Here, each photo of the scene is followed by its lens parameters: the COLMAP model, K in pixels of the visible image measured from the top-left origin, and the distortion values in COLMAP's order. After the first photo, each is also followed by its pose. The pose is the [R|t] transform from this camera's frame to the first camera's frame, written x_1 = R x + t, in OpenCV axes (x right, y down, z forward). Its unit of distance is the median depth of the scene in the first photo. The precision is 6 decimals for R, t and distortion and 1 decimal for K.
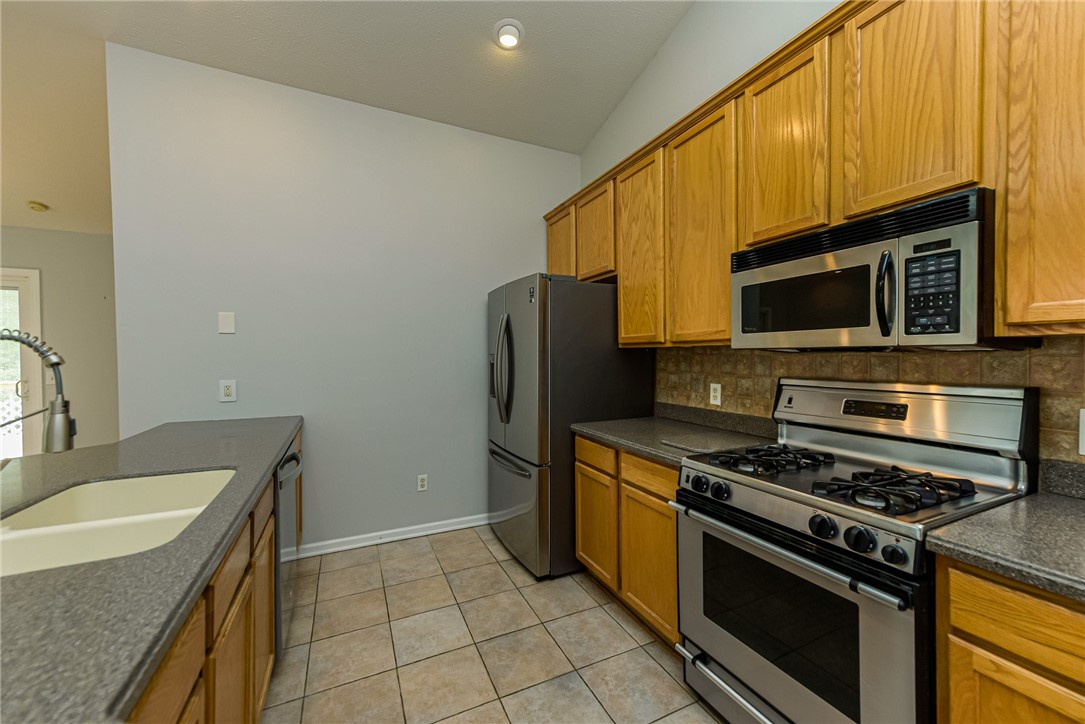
lens RADIAL K [[423.9, 0, 549.5], [0, 423.9, 359.8], [0, 0, 1]] dist [0.013071, 0.000108]
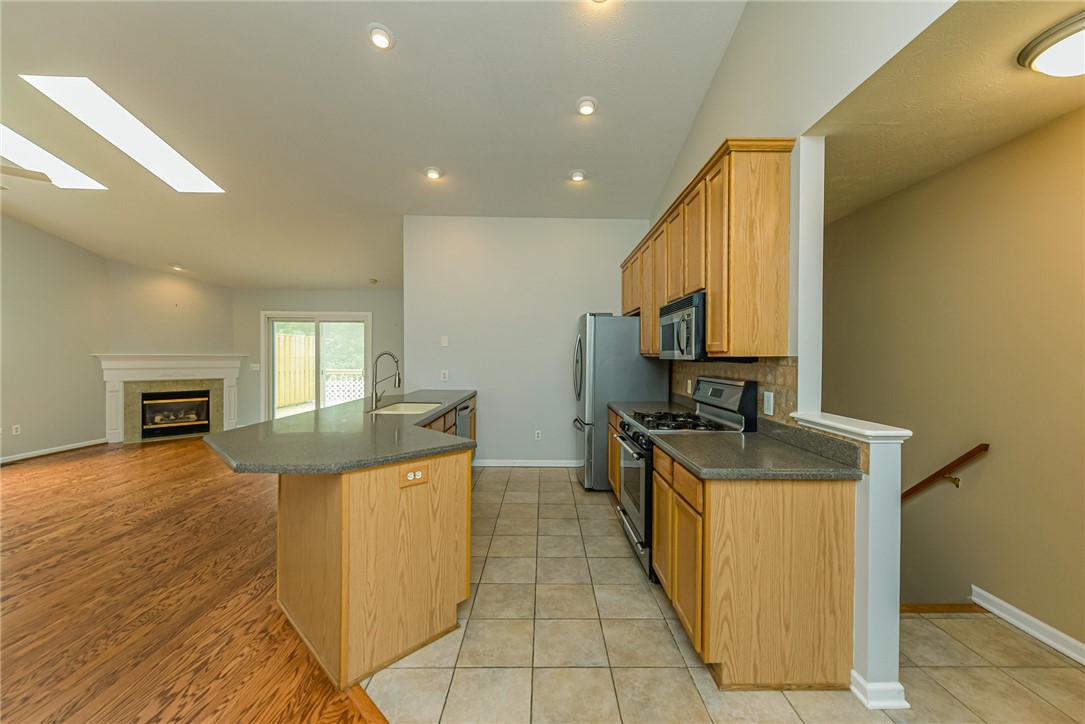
lens RADIAL K [[417.5, 0, 547.3], [0, 417.5, 361.3], [0, 0, 1]] dist [0.013731, 0.000009]
pose [[0.906376, 0.017840, -0.422095, 0.668056], [-0.018169, 0.999830, 0.003242, -0.011885], [0.422081, 0.004731, 0.906546, -0.752965]]
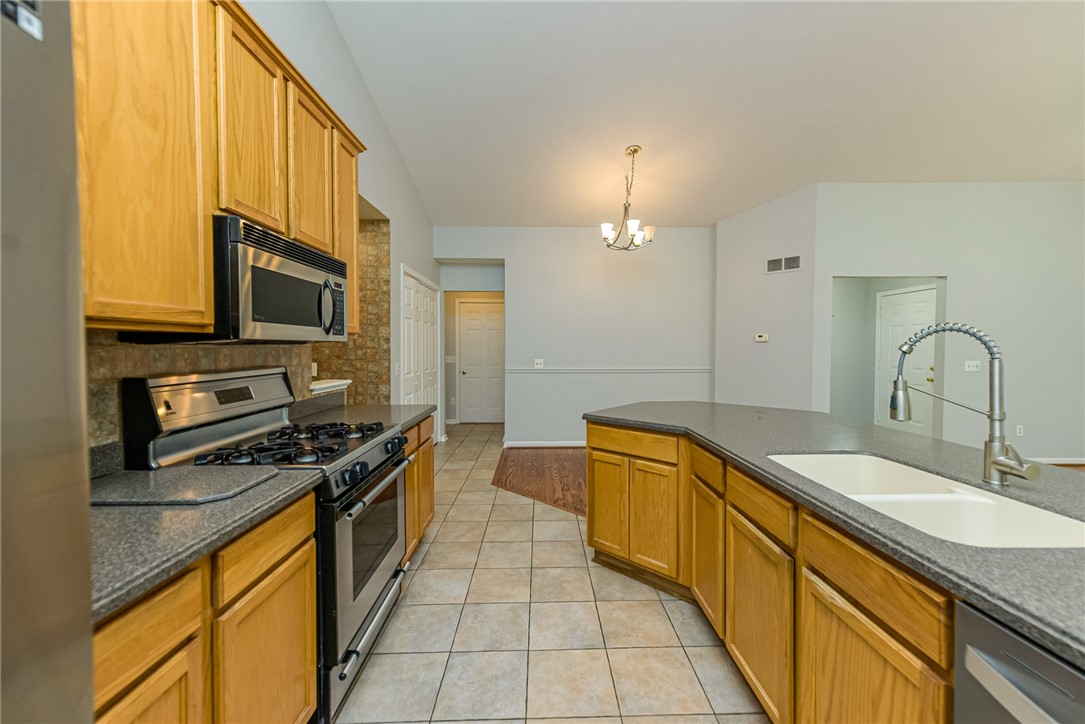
lens RADIAL K [[423.9, 0, 549.5], [0, 423.9, 359.8], [0, 0, 1]] dist [0.013071, 0.000108]
pose [[-0.913137, -0.007655, 0.407581, -0.368235], [0.009054, 0.999196, 0.039053, -0.011331], [-0.407553, 0.039351, -0.912333, 1.327949]]
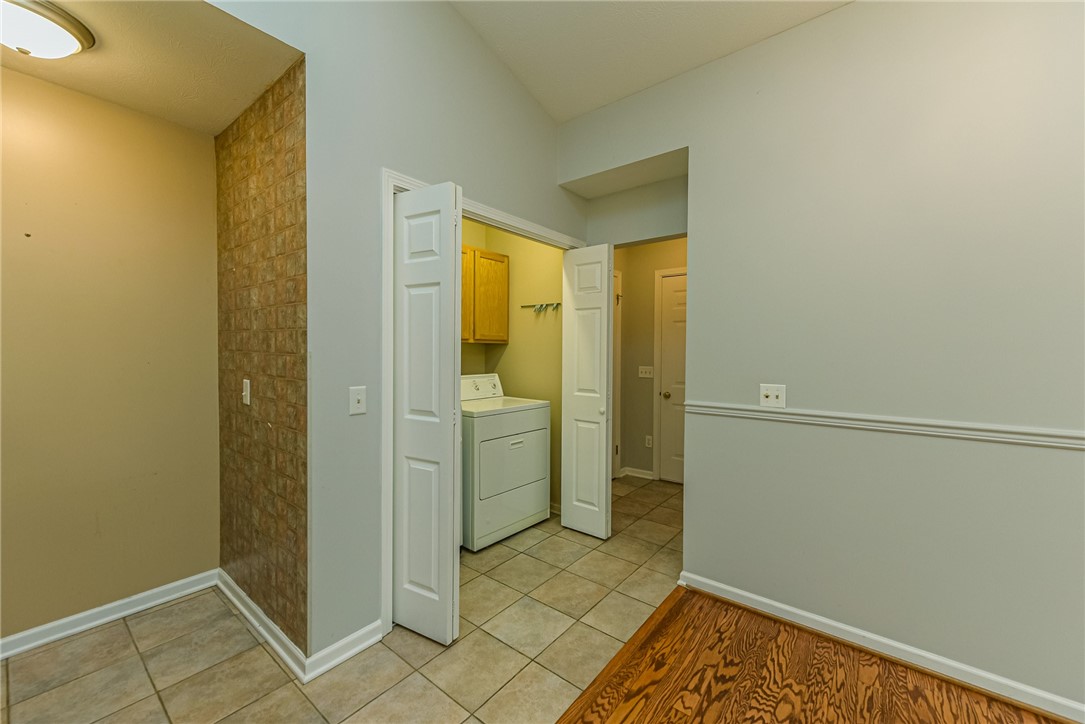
lens RADIAL K [[423.9, 0, 549.5], [0, 423.9, 359.8], [0, 0, 1]] dist [0.013071, 0.000108]
pose [[-0.436891, -0.016814, 0.899357, 0.112968], [0.007620, 0.999720, 0.022392, 0.002427], [-0.899482, 0.016636, -0.436641, -0.204546]]
